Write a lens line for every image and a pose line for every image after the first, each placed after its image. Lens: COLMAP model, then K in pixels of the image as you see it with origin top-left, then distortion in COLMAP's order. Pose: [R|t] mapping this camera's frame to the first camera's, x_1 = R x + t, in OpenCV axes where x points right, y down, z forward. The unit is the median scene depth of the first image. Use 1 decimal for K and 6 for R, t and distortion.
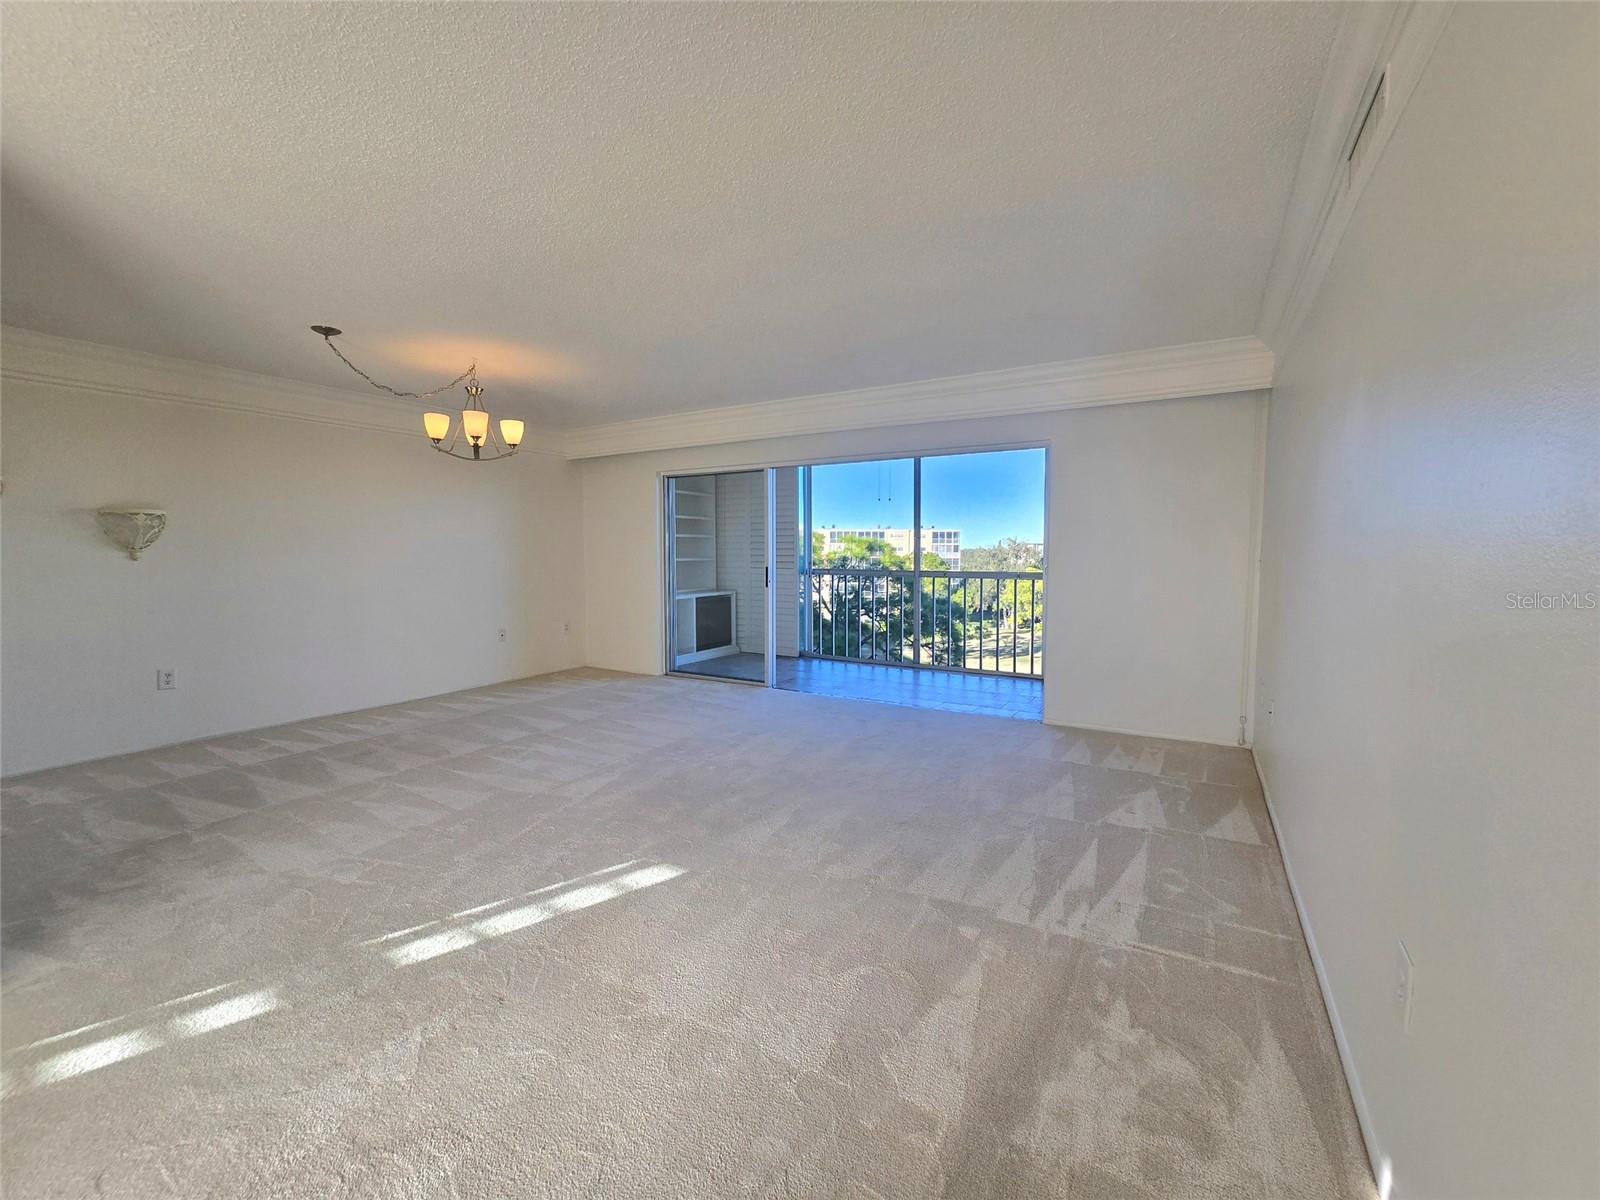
lens RADIAL K [[643.7, 0, 804.8], [0, 643.7, 589.4], [0, 0, 1]] dist [-0.004452, 0.001348]
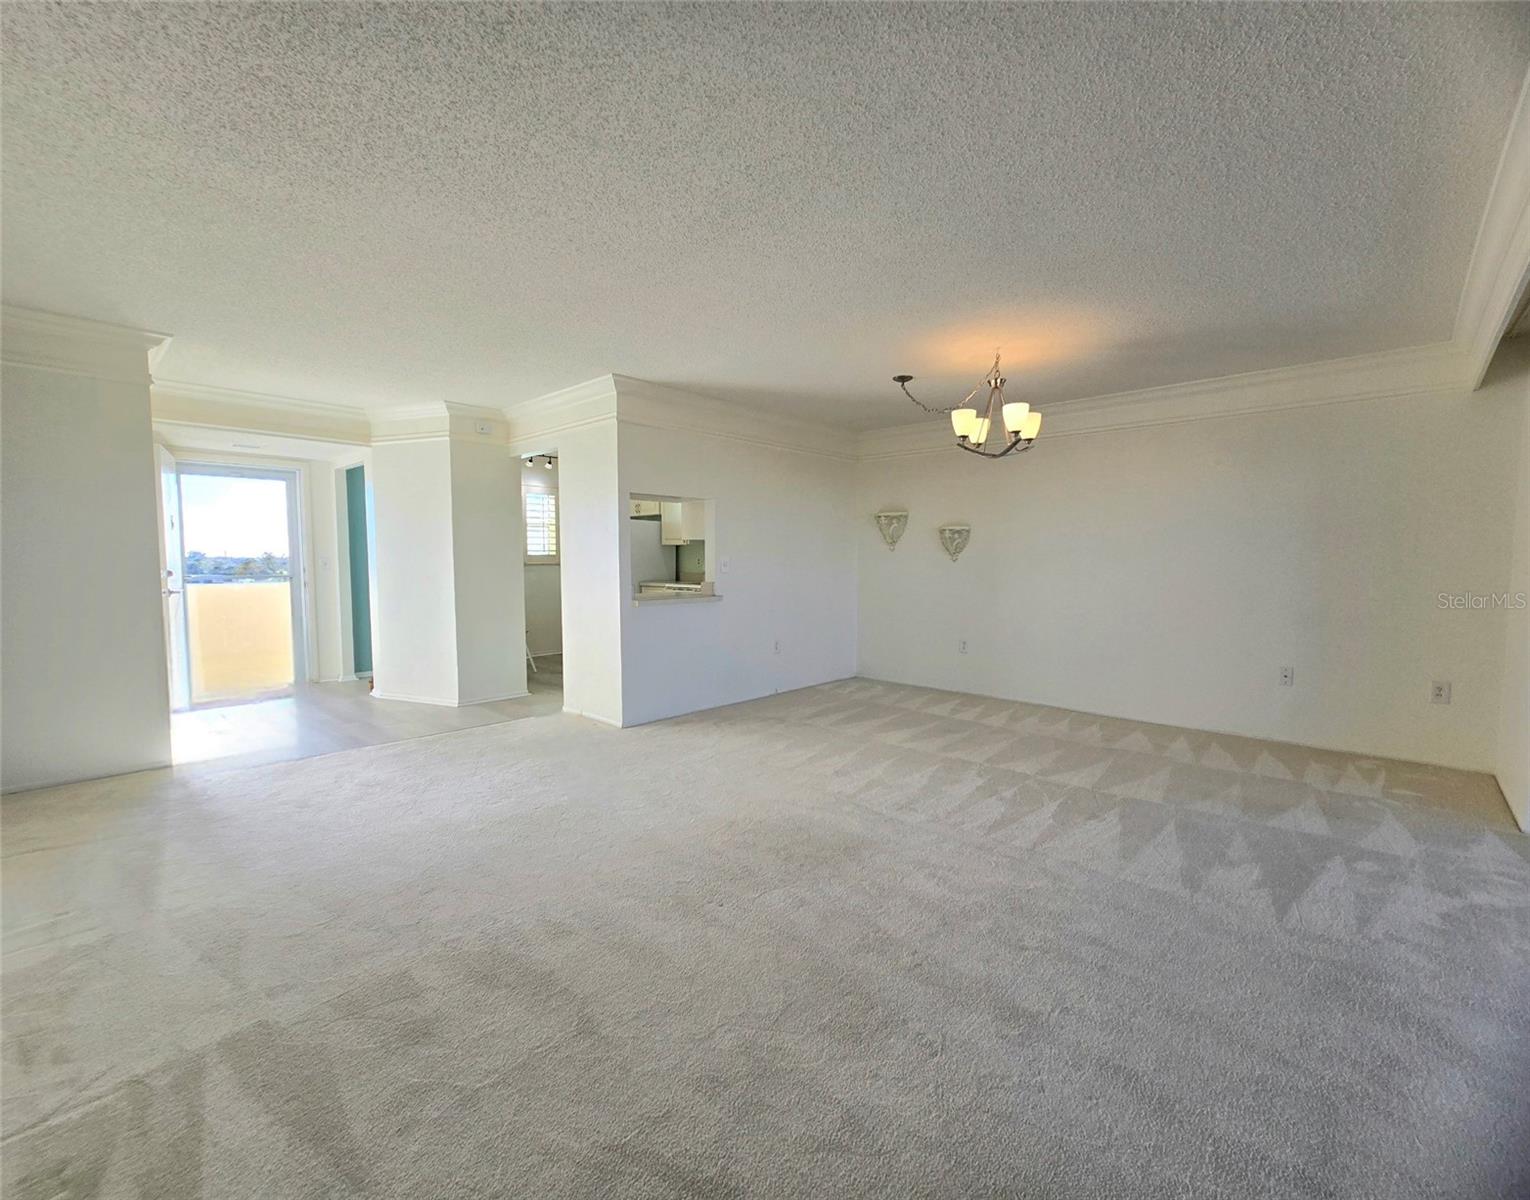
lens RADIAL K [[674.9, 0, 814.4], [0, 674.9, 601.7], [0, 0, 1]] dist [-0.003495, 0.000375]
pose [[-0.190654, 0.069152, -0.979219, 0.571593], [-0.058858, 0.994916, 0.081720, -0.065269], [0.979891, 0.073215, -0.185615, 1.050910]]
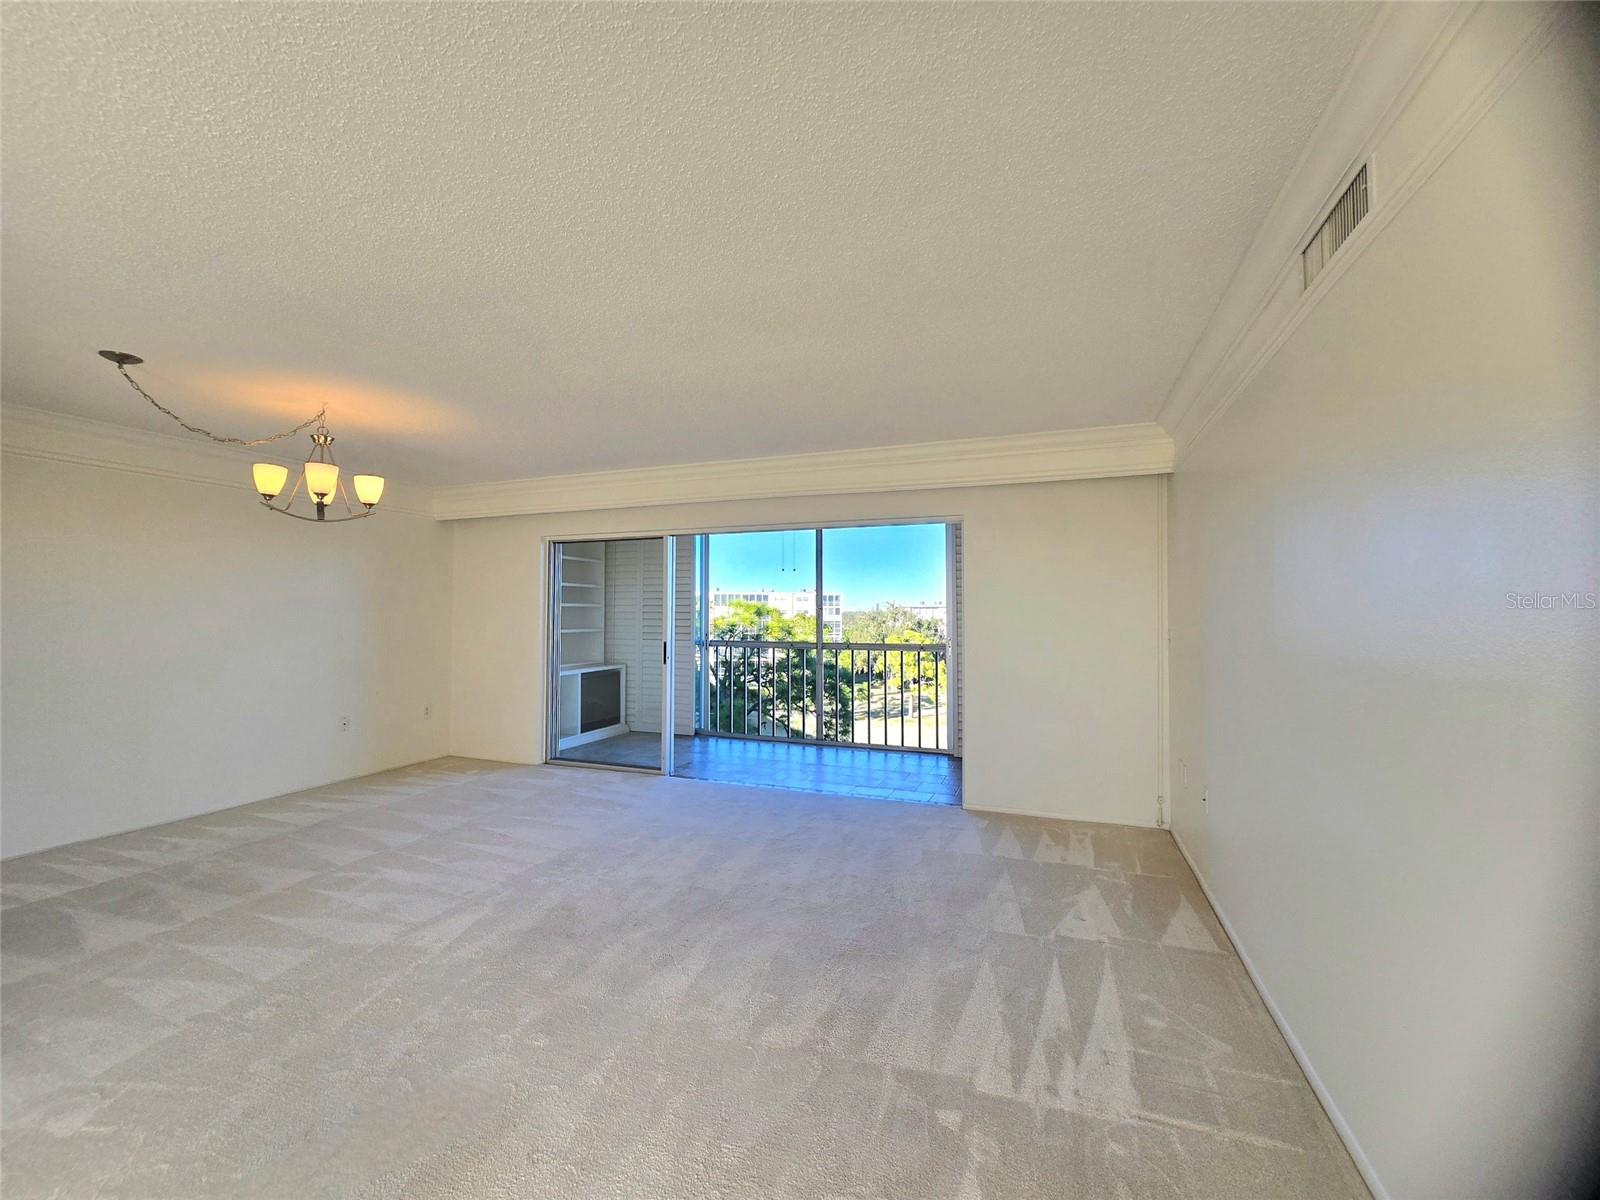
lens RADIAL K [[643.7, 0, 792.4], [0, 643.7, 595.0], [0, 0, 1]] dist [-0.004452, 0.001348]
pose [[0.987238, 0.007744, 0.159063, -0.042976], [0.006353, 0.996107, -0.087924, -0.031865], [-0.159125, 0.087813, 0.983345, 0.102796]]
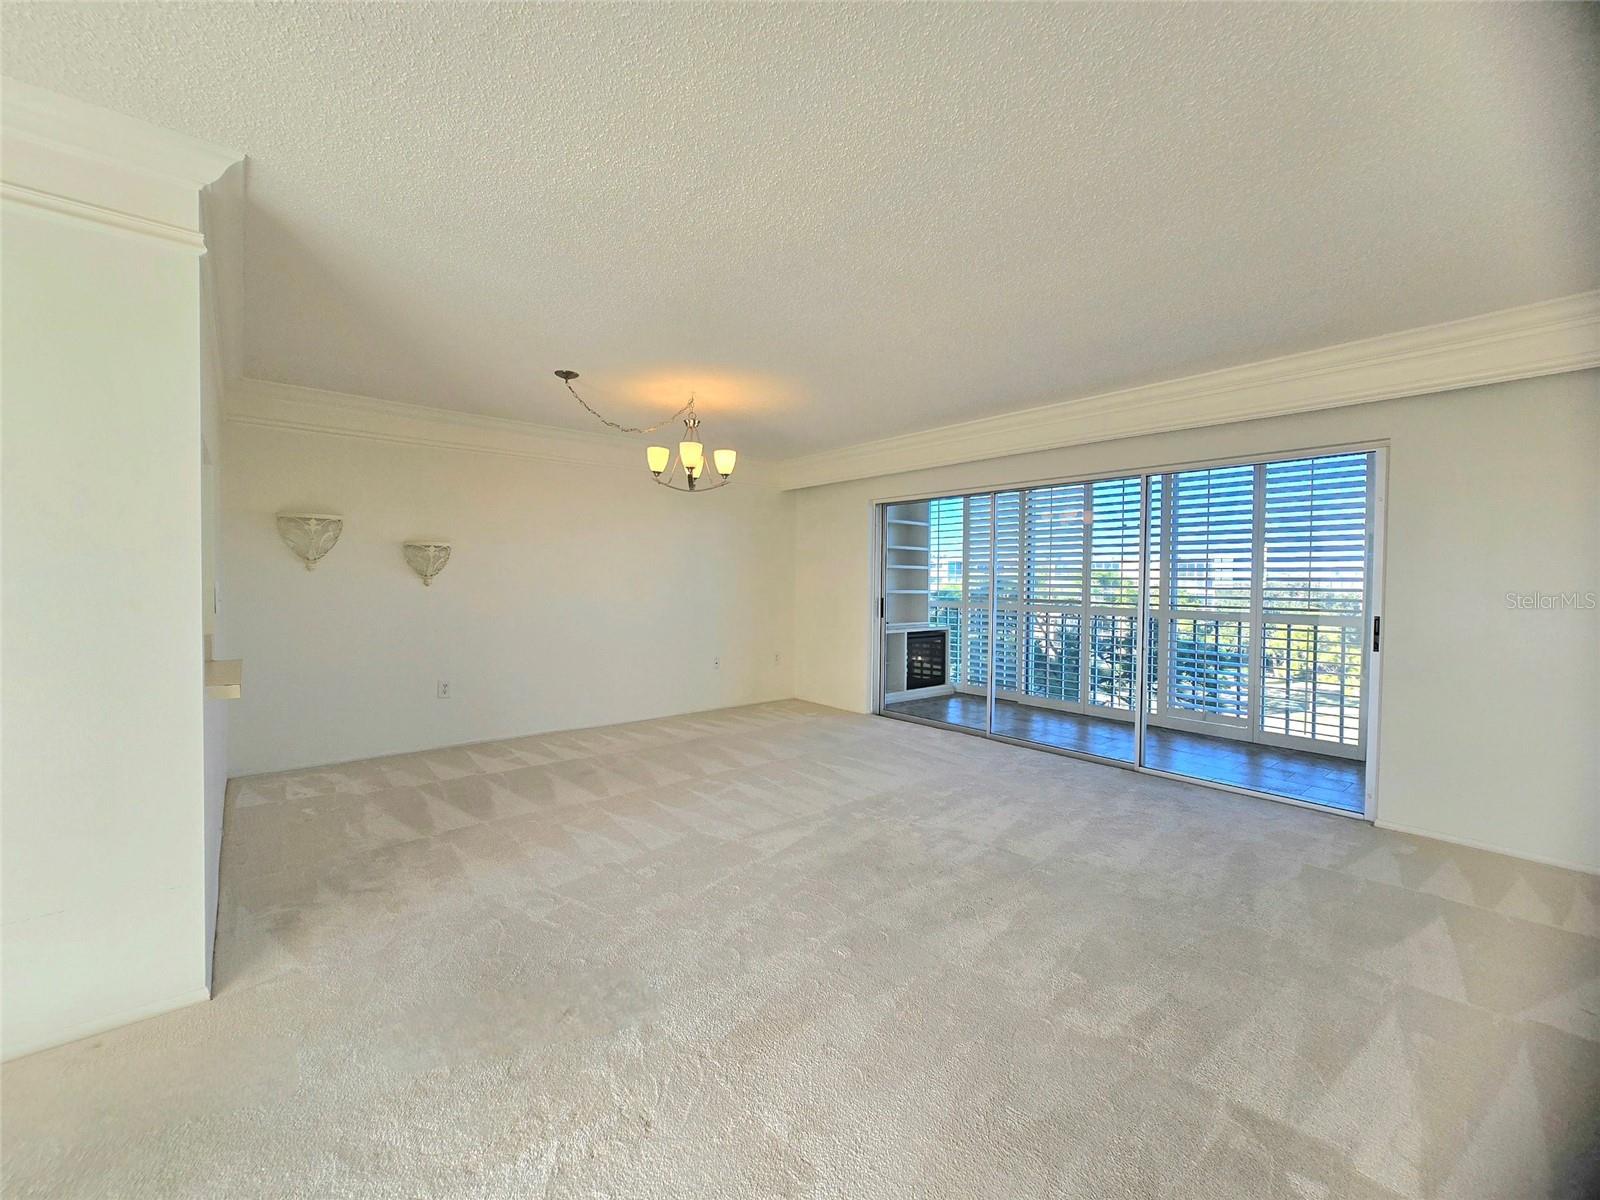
lens RADIAL K [[643.7, 0, 807.1], [0, 643.7, 594.7], [0, 0, 1]] dist [-0.004452, 0.001348]
pose [[0.946244, 0.018400, -0.322930, -0.011380], [-0.031394, 0.998892, -0.035074, -0.010258], [0.321926, 0.043326, 0.945773, 0.123411]]
